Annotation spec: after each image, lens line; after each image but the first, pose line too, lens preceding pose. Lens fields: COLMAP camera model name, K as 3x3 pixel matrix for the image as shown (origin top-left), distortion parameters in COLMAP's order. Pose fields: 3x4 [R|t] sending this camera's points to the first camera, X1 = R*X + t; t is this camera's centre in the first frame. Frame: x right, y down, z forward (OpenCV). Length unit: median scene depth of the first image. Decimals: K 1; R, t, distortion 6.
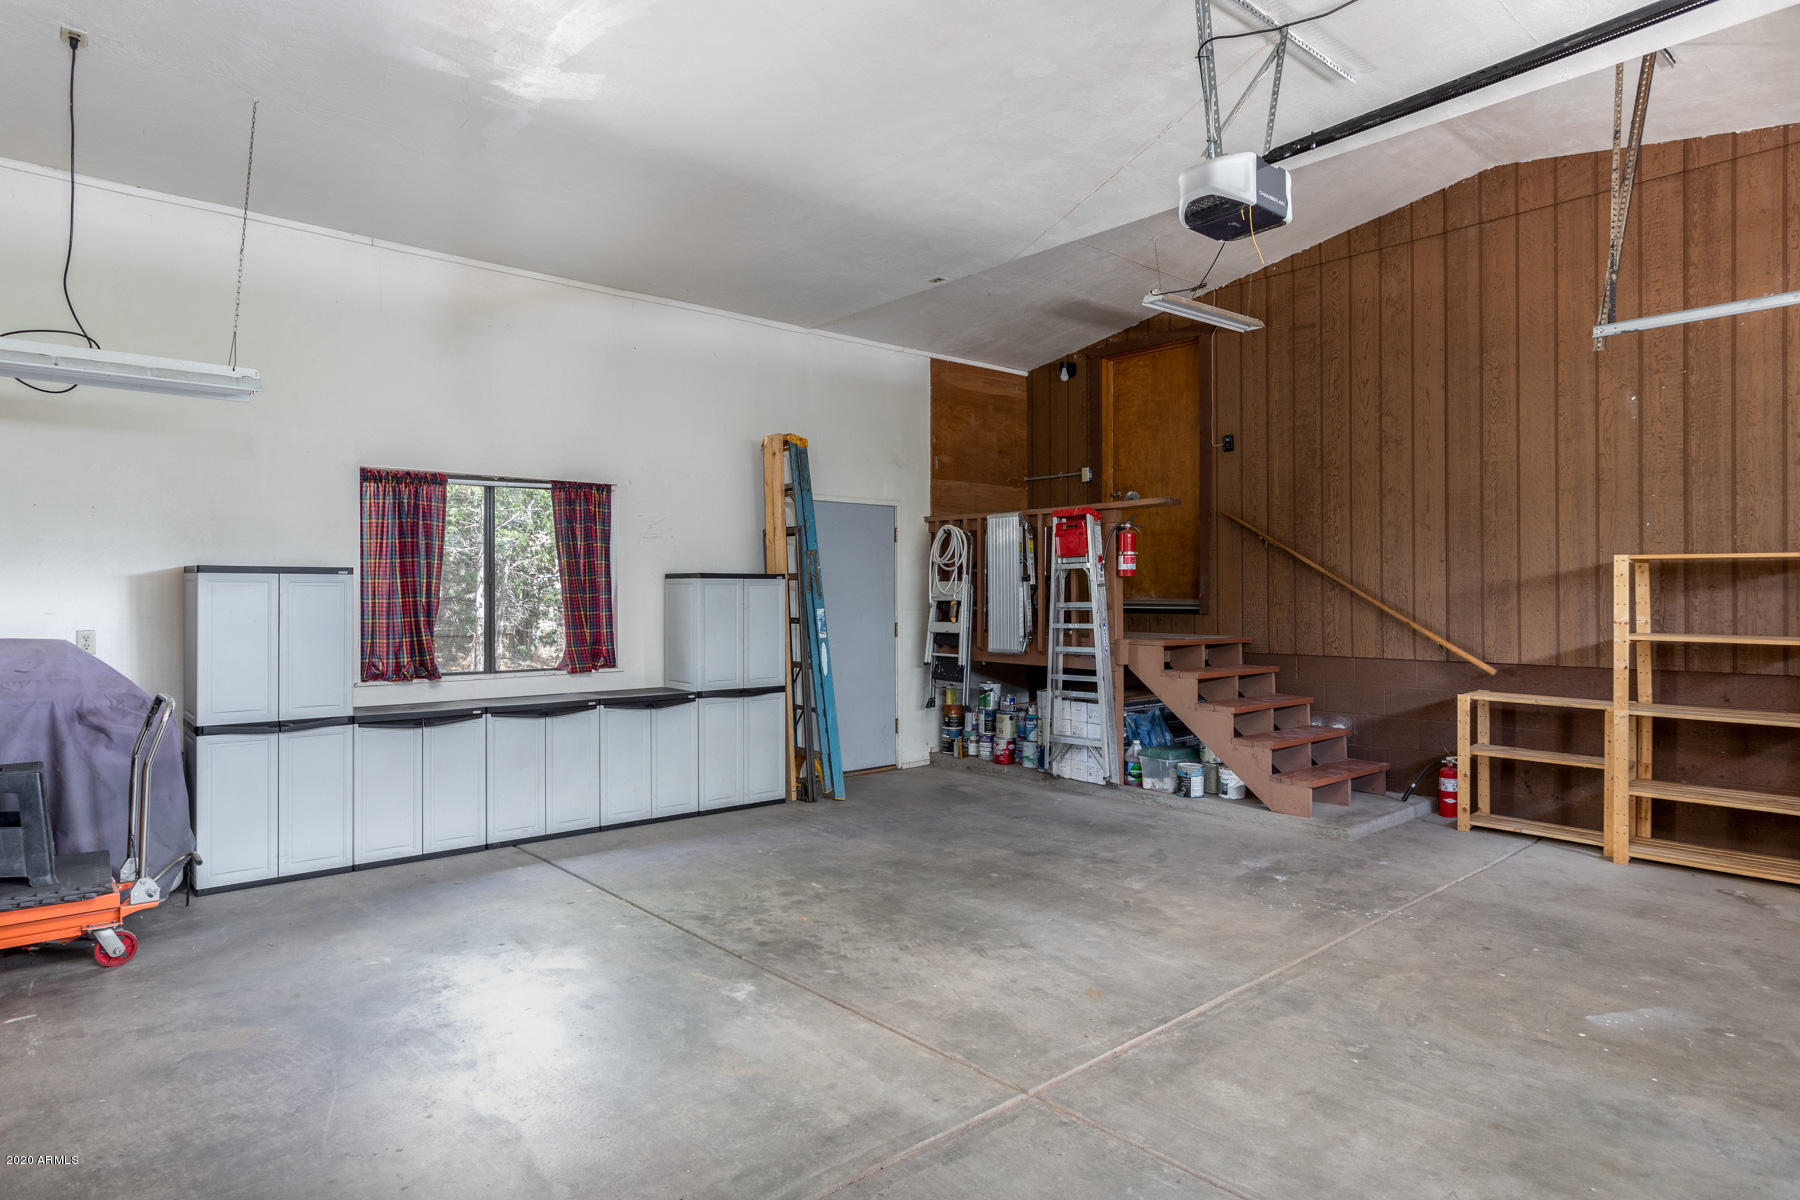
lens RADIAL K [[1037.6, 0, 906.1], [0, 1037.6, 590.1], [0, 0, 1]] dist [-0.004111, 0.009098]
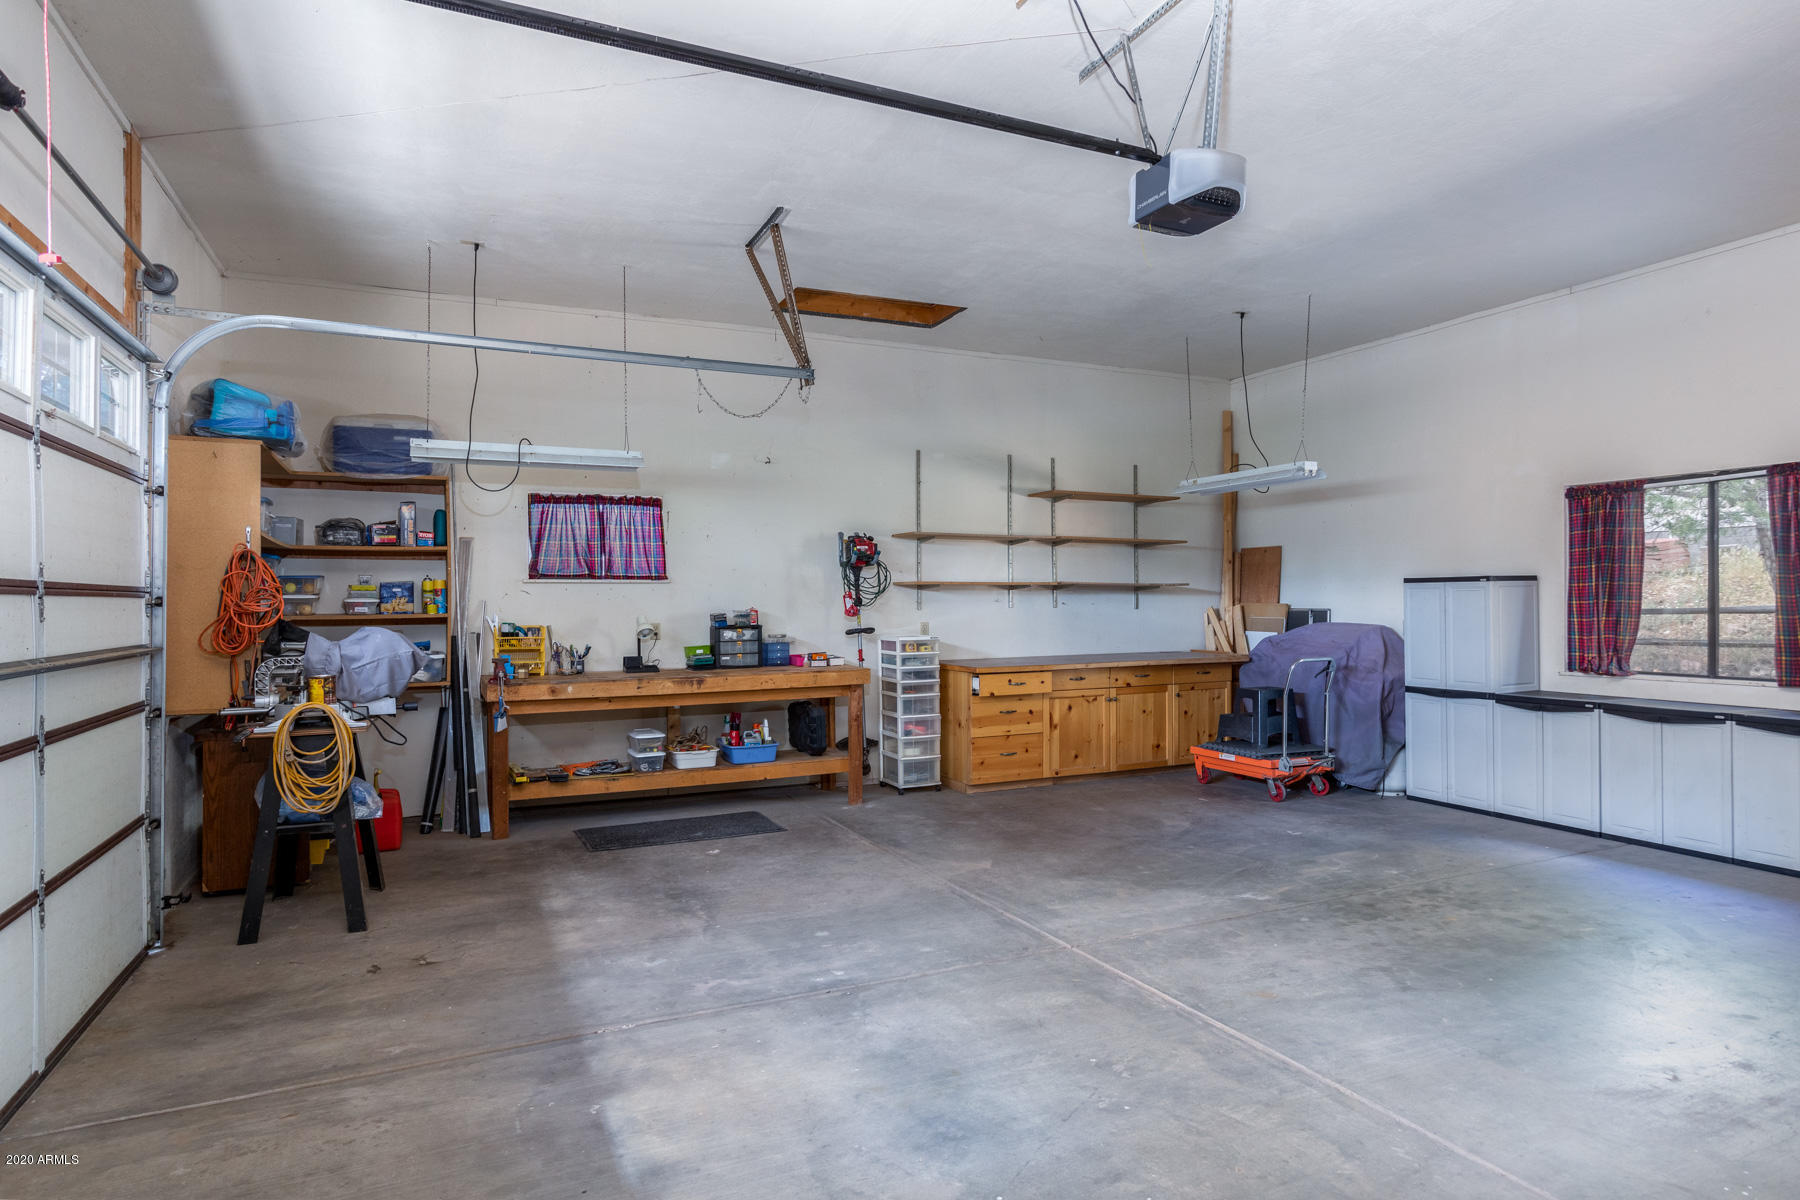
lens RADIAL K [[1037.6, 0, 906.3], [0, 1037.6, 604.0], [0, 0, 1]] dist [-0.004111, 0.009098]
pose [[-0.290682, 0.004351, -0.956810, 1.188353], [0.010933, 0.999939, 0.001226, 0.004132], [0.956757, -0.010104, -0.290712, 0.919265]]
